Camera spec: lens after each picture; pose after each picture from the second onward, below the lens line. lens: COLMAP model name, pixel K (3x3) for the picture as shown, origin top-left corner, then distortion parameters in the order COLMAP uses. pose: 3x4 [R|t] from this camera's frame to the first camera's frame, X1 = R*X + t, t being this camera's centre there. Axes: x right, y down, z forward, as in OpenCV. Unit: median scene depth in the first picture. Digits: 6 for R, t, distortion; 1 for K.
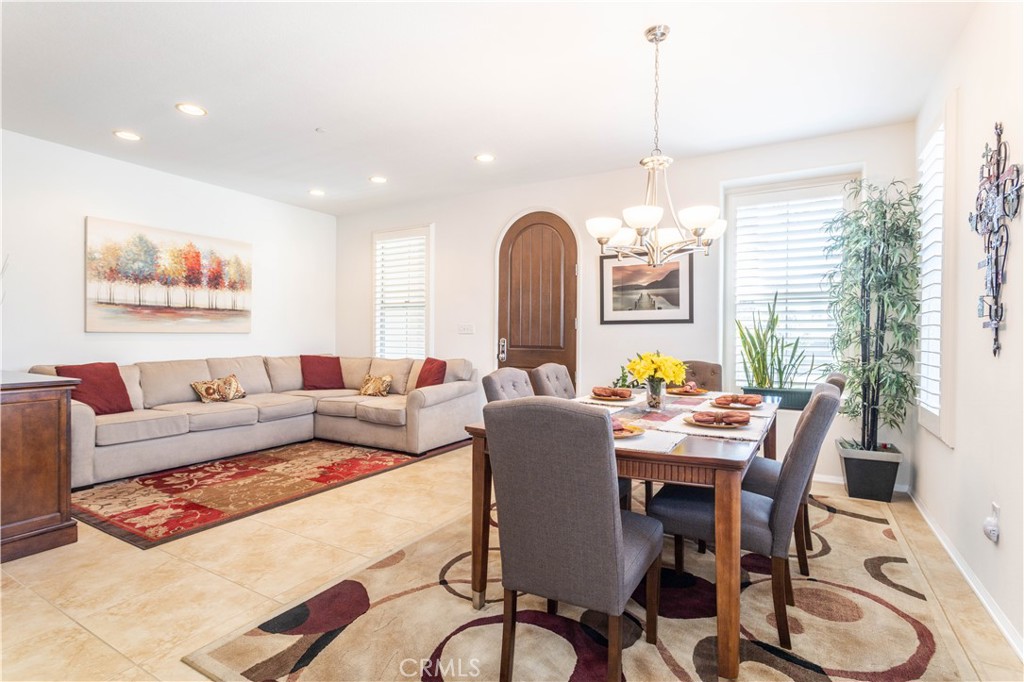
lens RADIAL K [[497.5, 0, 507.5], [0, 497.5, 337.5], [0, 0, 1]] dist [-0.013934, 0.004586]
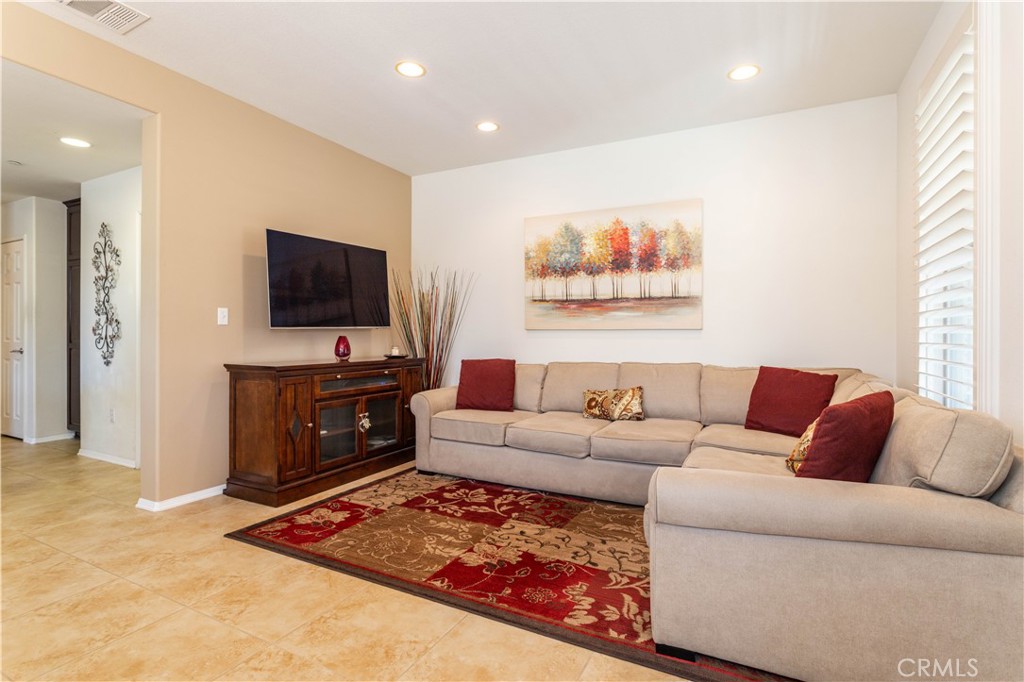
lens RADIAL K [[497.5, 0, 517.3], [0, 497.5, 338.8], [0, 0, 1]] dist [-0.013934, 0.004586]
pose [[0.057254, -0.000305, -0.998360, 0.181828], [-0.010406, 0.999945, -0.000903, 0.009023], [0.998305, 0.010440, 0.057248, 0.869493]]
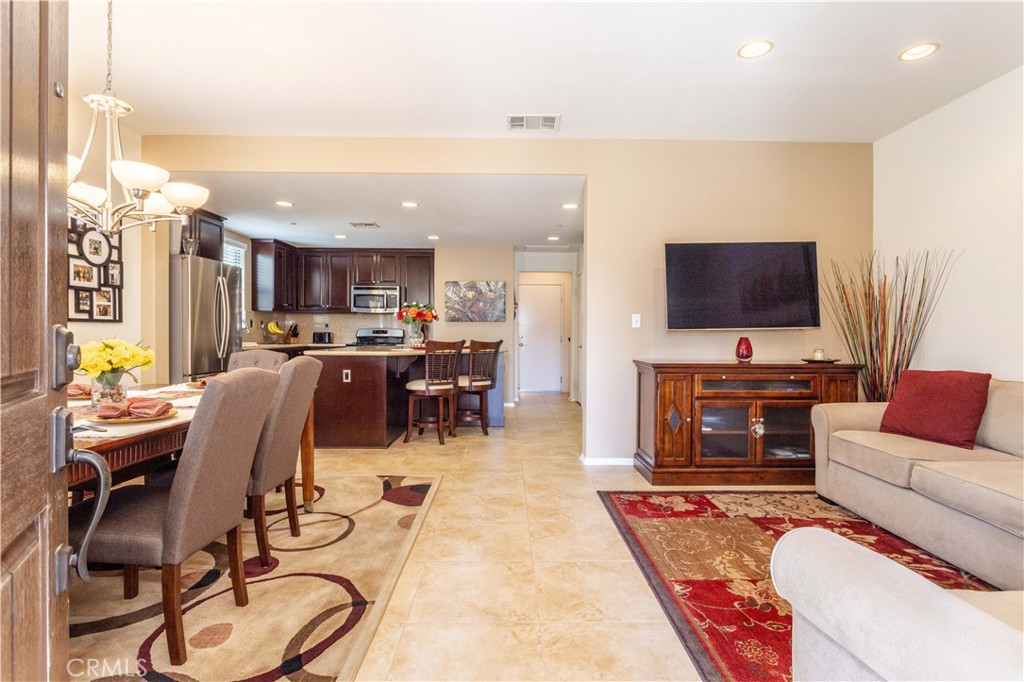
lens RADIAL K [[497.5, 0, 517.7], [0, 497.5, 339.9], [0, 0, 1]] dist [-0.013934, 0.004586]
pose [[-0.853356, -0.008879, -0.521253, 0.078450], [-0.016531, 0.999813, 0.010033, 0.008828], [0.521066, 0.017178, -0.853344, 1.133517]]
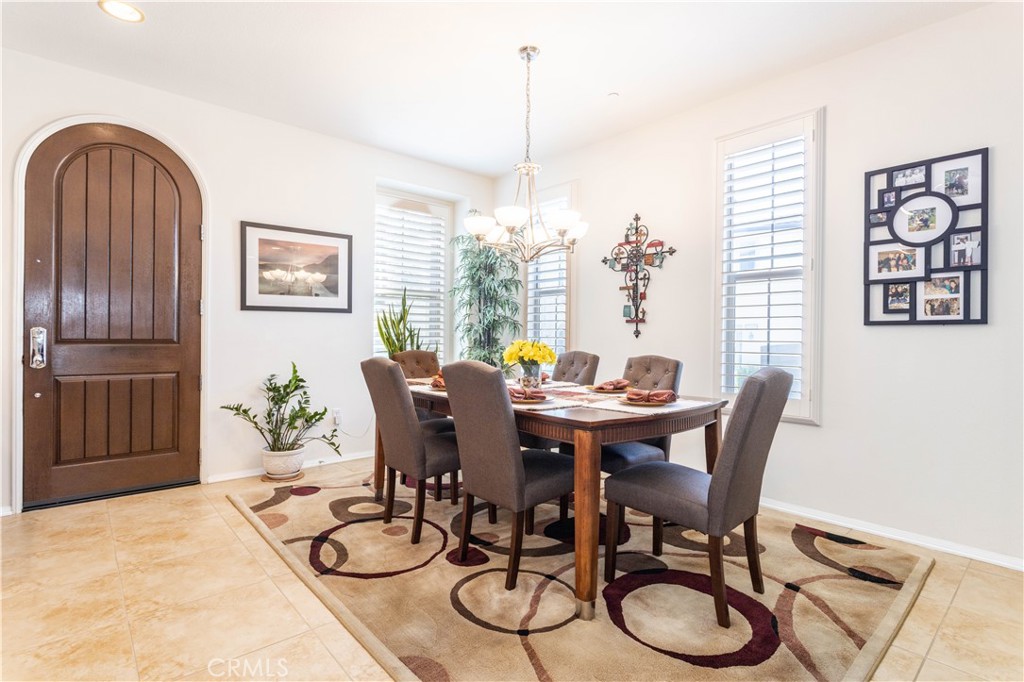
lens RADIAL K [[497.5, 0, 515.2], [0, 497.5, 334.8], [0, 0, 1]] dist [-0.013934, 0.004586]
pose [[0.315748, -0.007019, 0.948817, -0.430736], [0.000335, 0.999973, 0.007286, 0.006773], [-0.948843, -0.001983, 0.315741, 0.374311]]
